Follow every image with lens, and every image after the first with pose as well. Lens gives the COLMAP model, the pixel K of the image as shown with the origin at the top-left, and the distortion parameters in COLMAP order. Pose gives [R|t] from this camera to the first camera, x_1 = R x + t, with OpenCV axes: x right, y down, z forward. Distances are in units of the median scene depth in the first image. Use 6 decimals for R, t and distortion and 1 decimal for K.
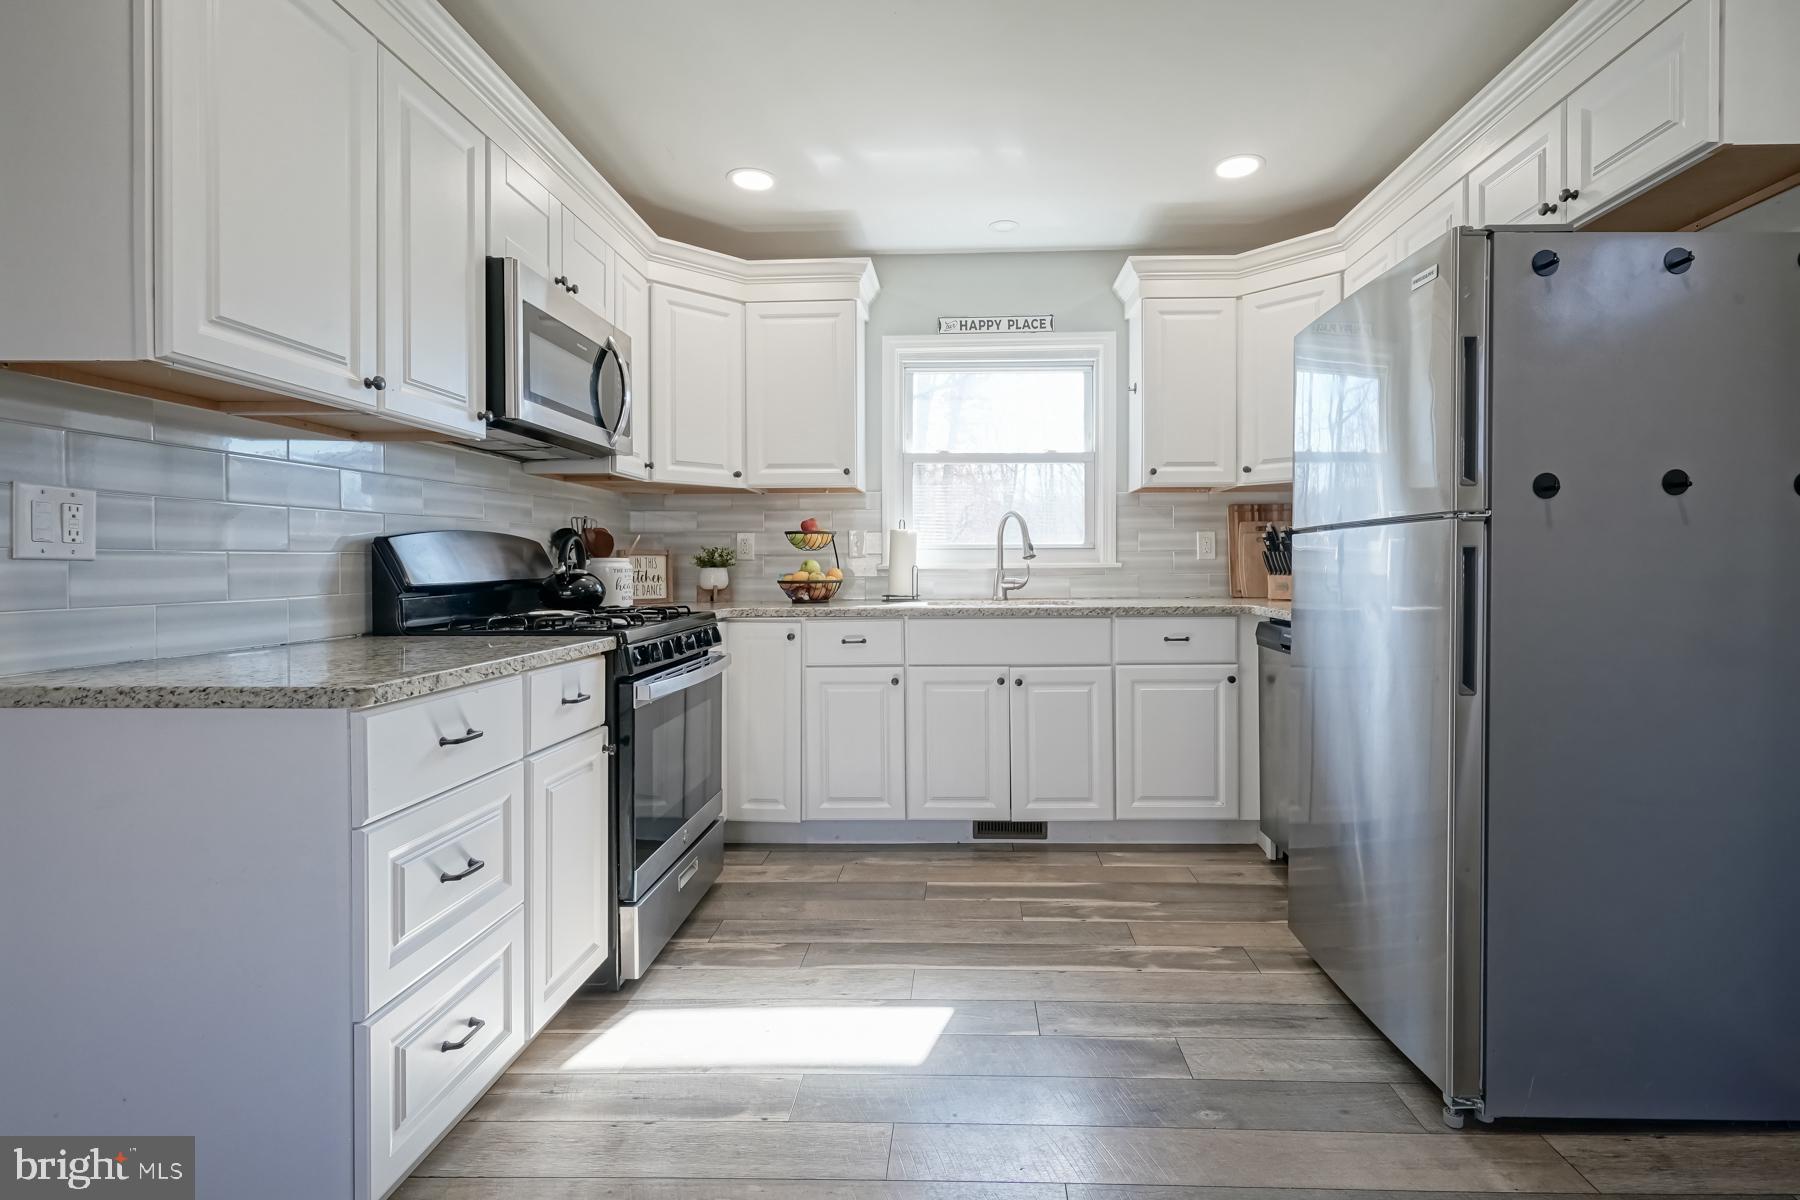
lens RADIAL K [[878.0, 0, 912.1], [0, 878.0, 573.9], [0, 0, 1]] dist [-0.000705, 0.000742]
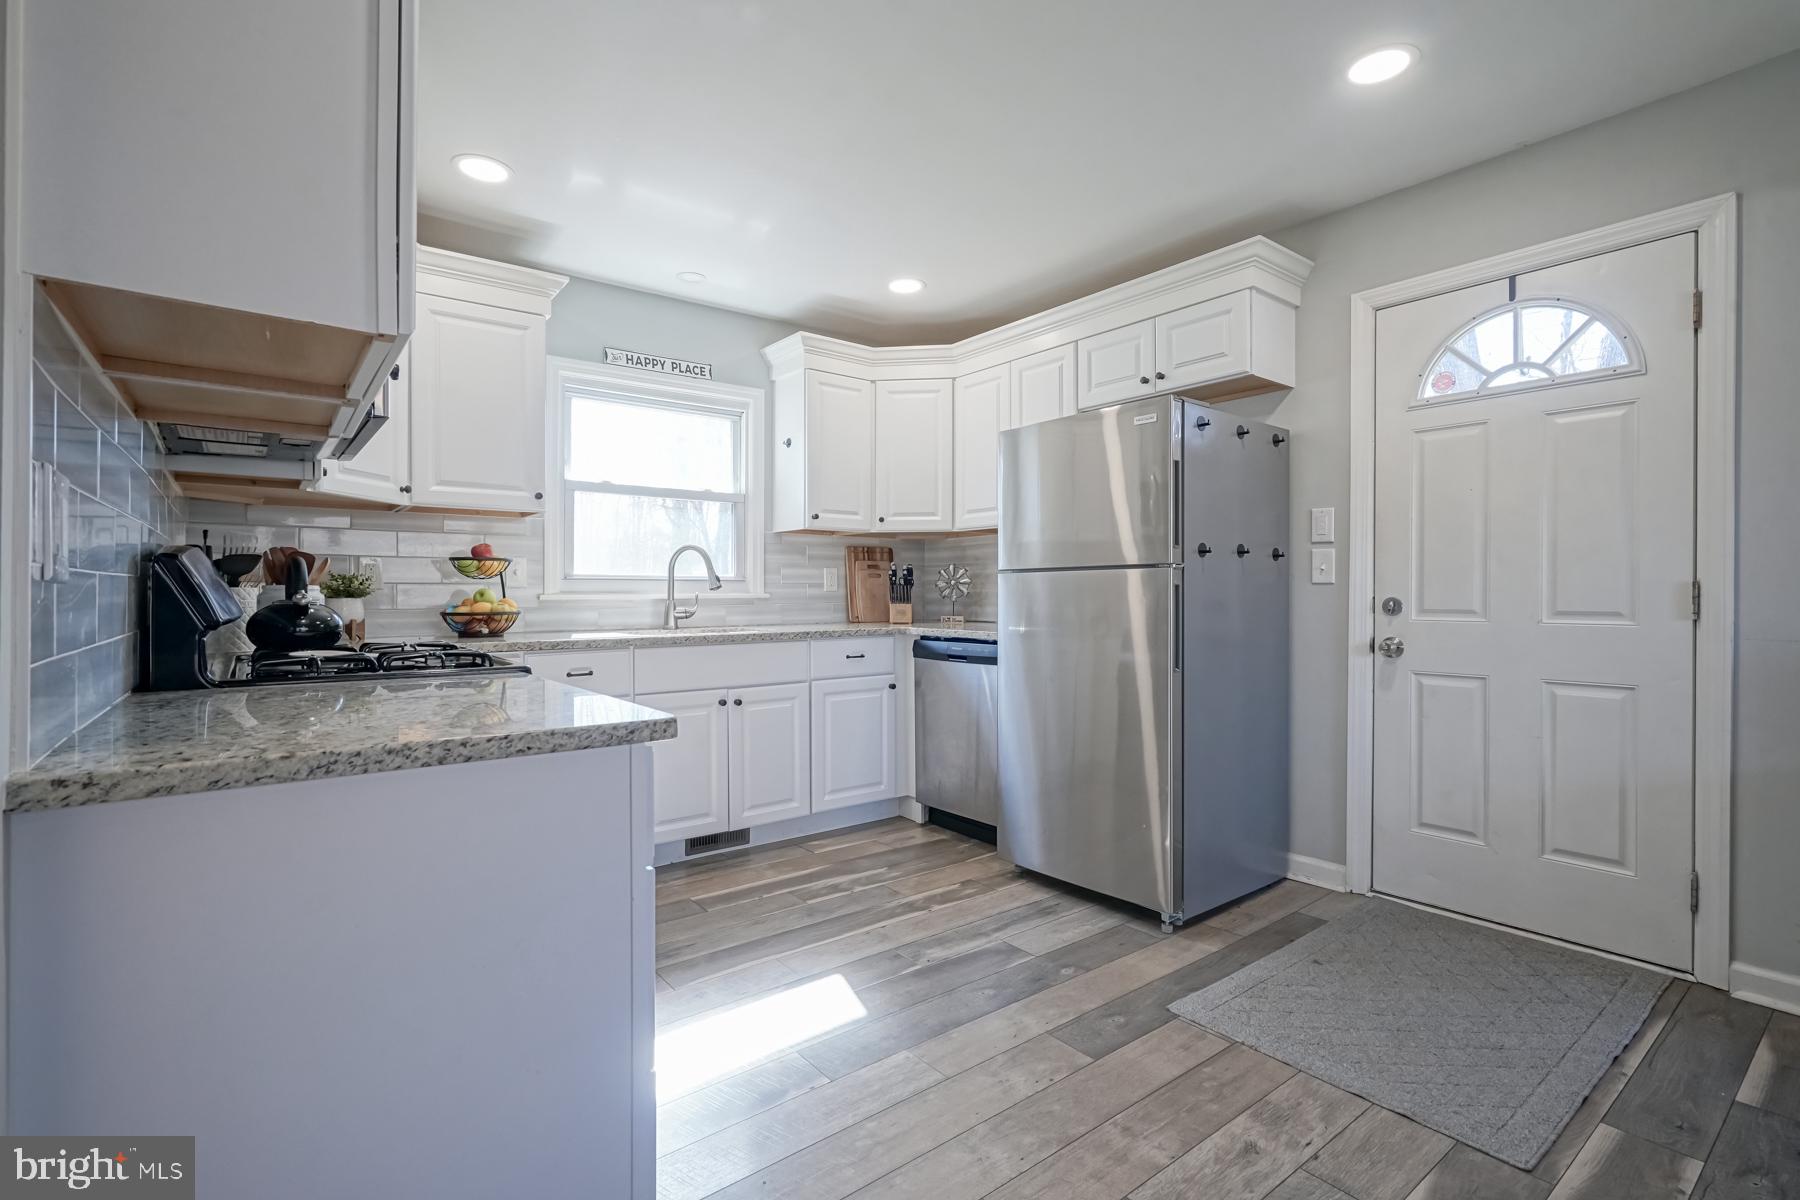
lens RADIAL K [[855.4, 0, 935.3], [0, 855.4, 593.4], [0, 0, 1]] dist [-0.003196, -0.000019]
pose [[0.750813, 0.003450, 0.660506, -0.419985], [0.005789, 0.999914, -0.011803, 0.001541], [-0.660490, 0.012685, 0.750728, 0.036648]]
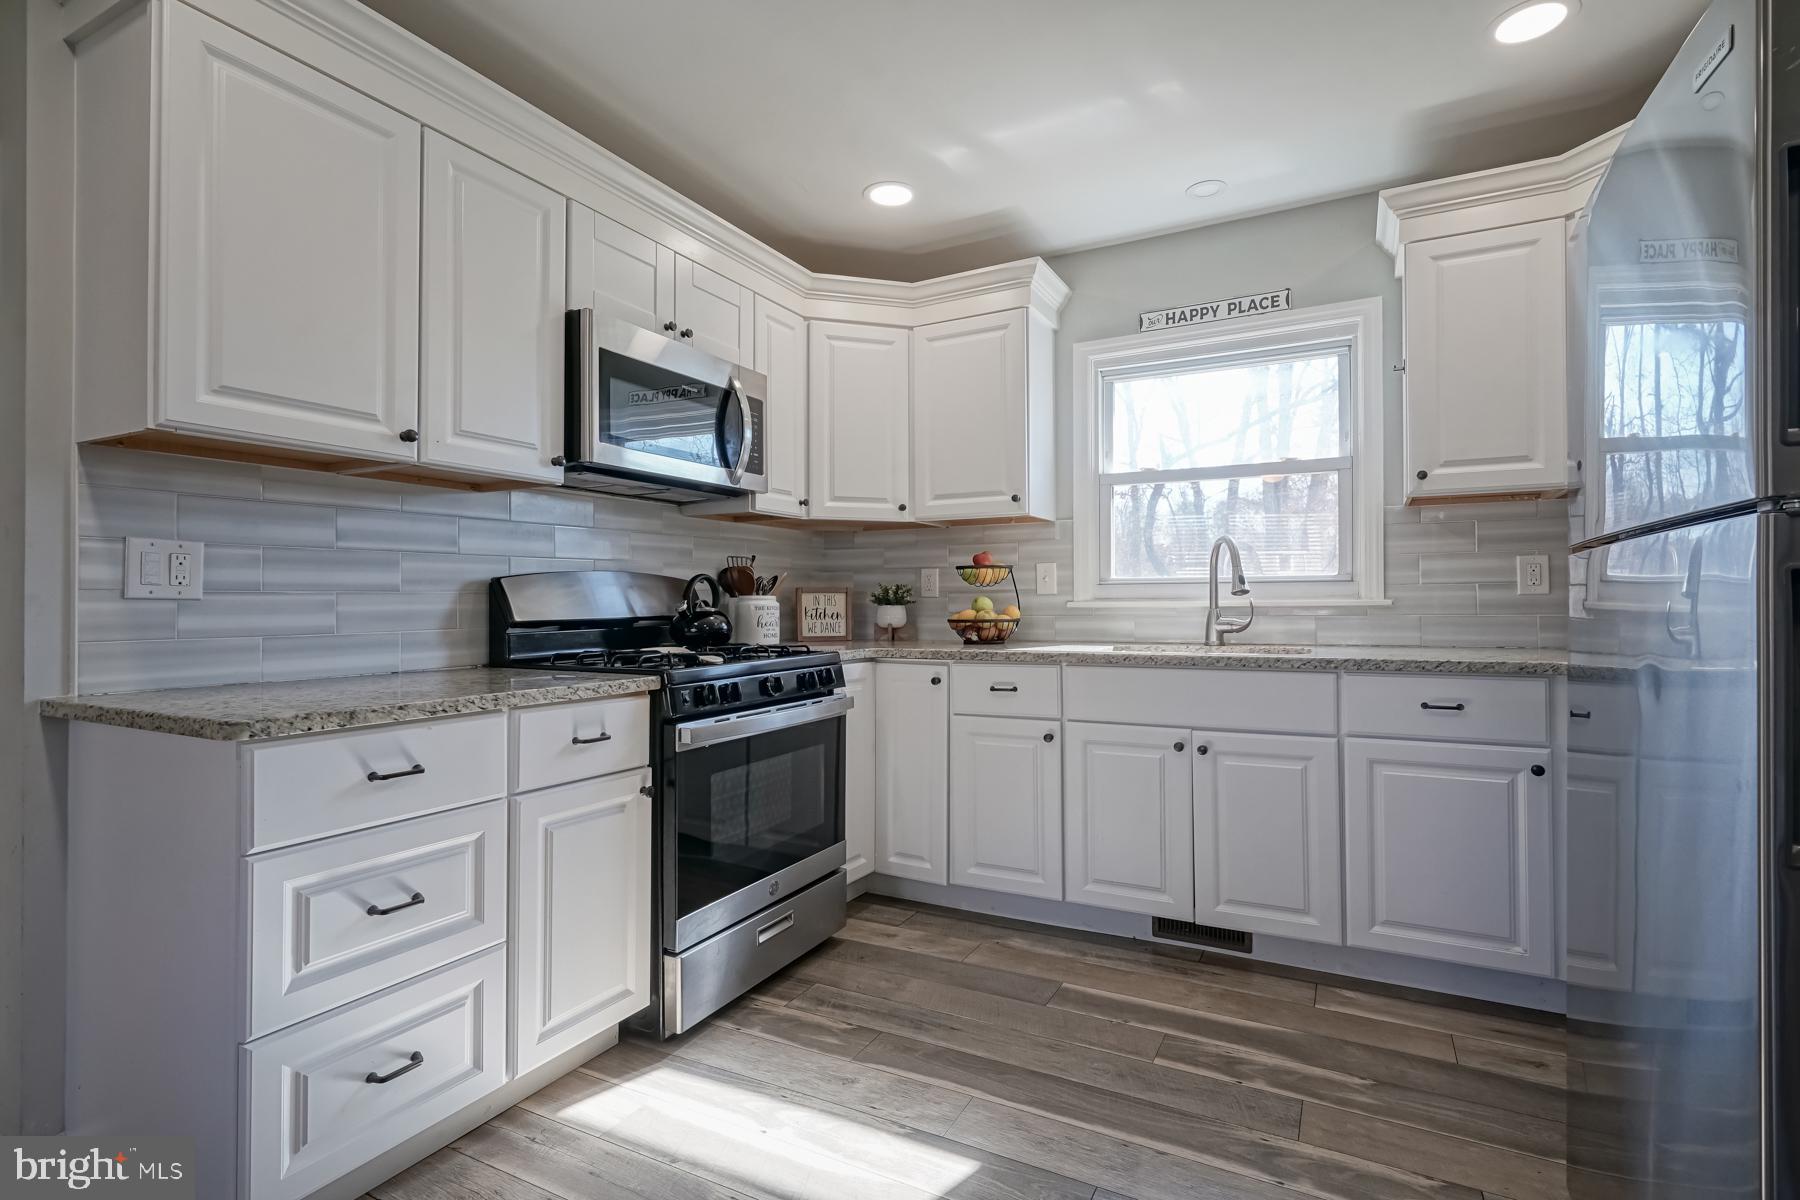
lens RADIAL K [[852.3, 0, 847.4], [0, 852.3, 595.0], [0, 0, 1]] dist [-0.001038, 0.000627]
pose [[0.891494, -0.003932, -0.453016, 0.194496], [-0.004160, 0.999849, -0.016864, -0.002832], [0.453014, 0.016919, 0.891343, 0.172131]]
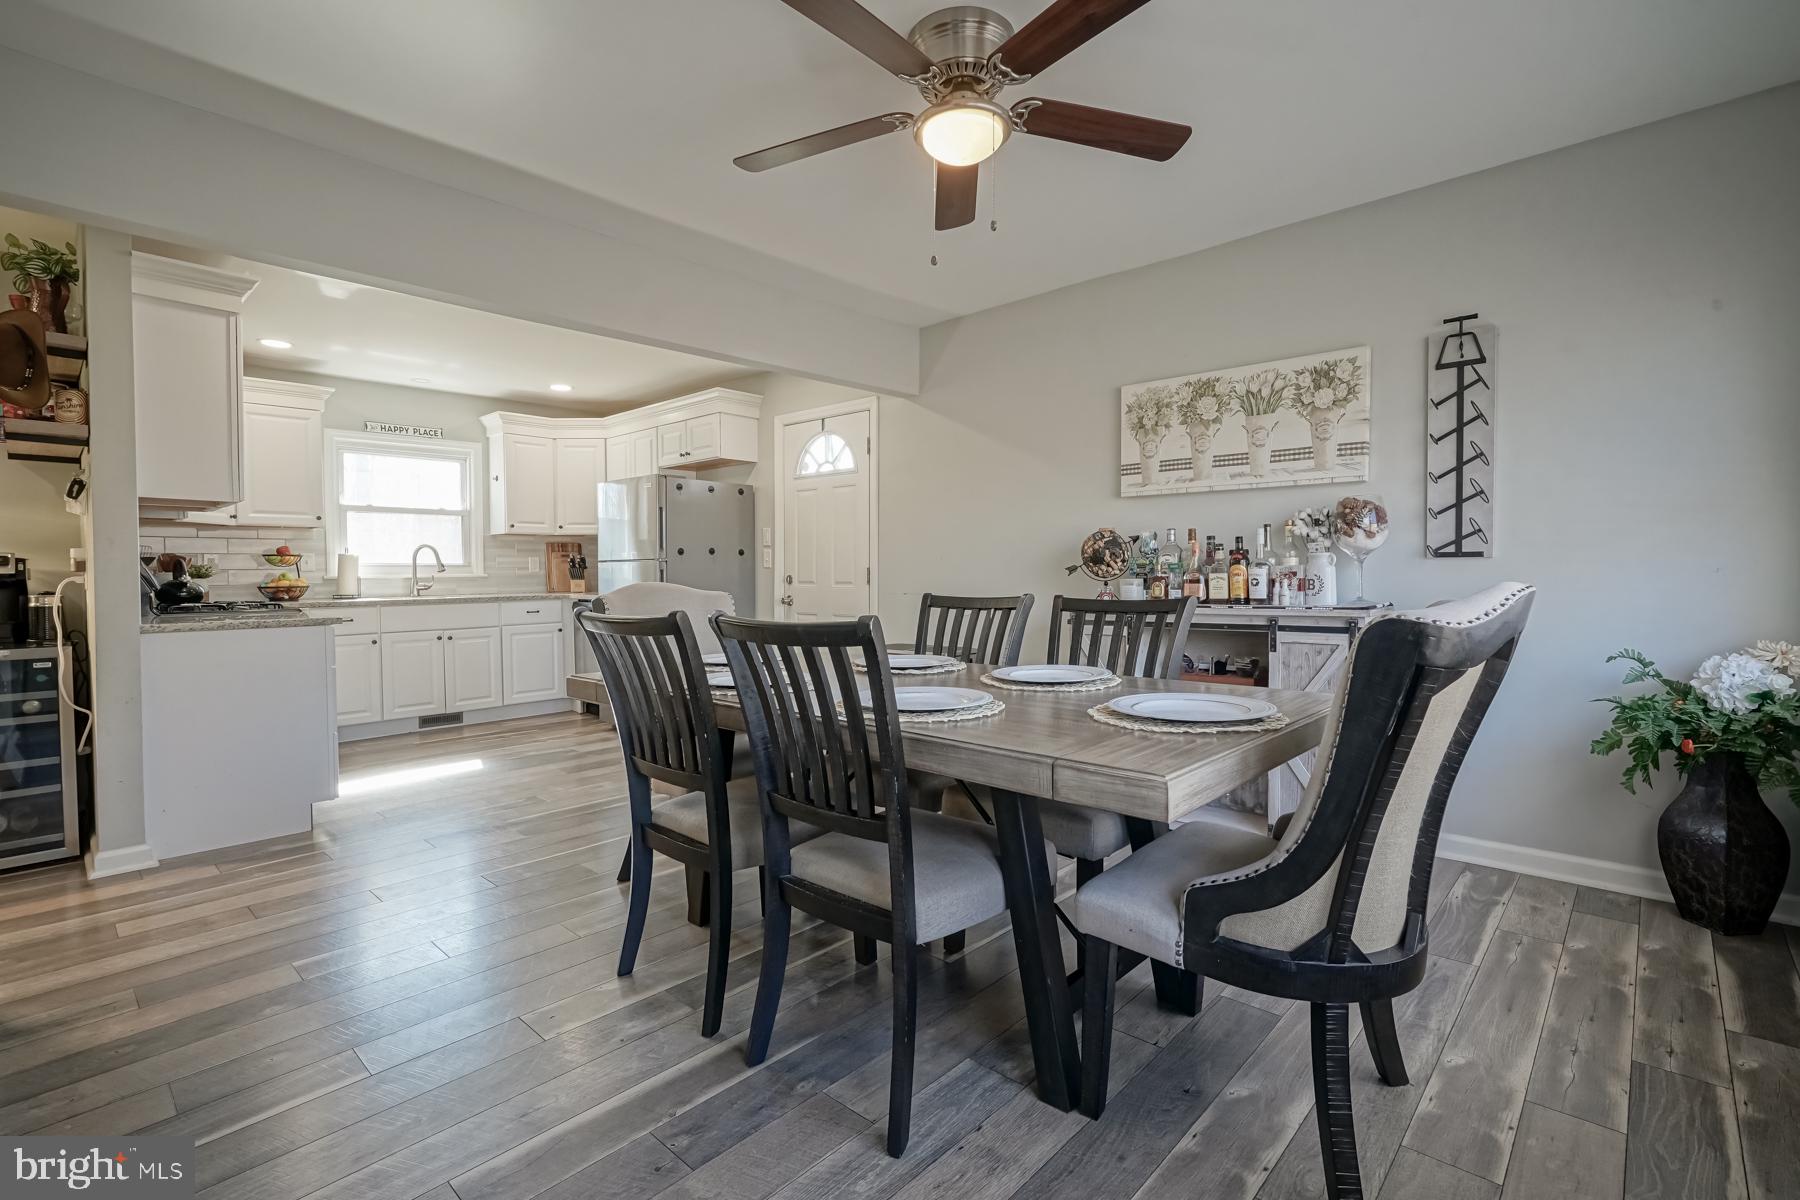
lens RADIAL K [[821.2, 0, 897.2], [0, 821.2, 592.8], [0, 0, 1]] dist [0.001096, 0.000175]
pose [[0.655811, -0.021518, 0.754619, -0.603464], [0.011960, 0.999764, 0.018114, 0.006738], [-0.754831, -0.002854, 0.655913, -0.915327]]
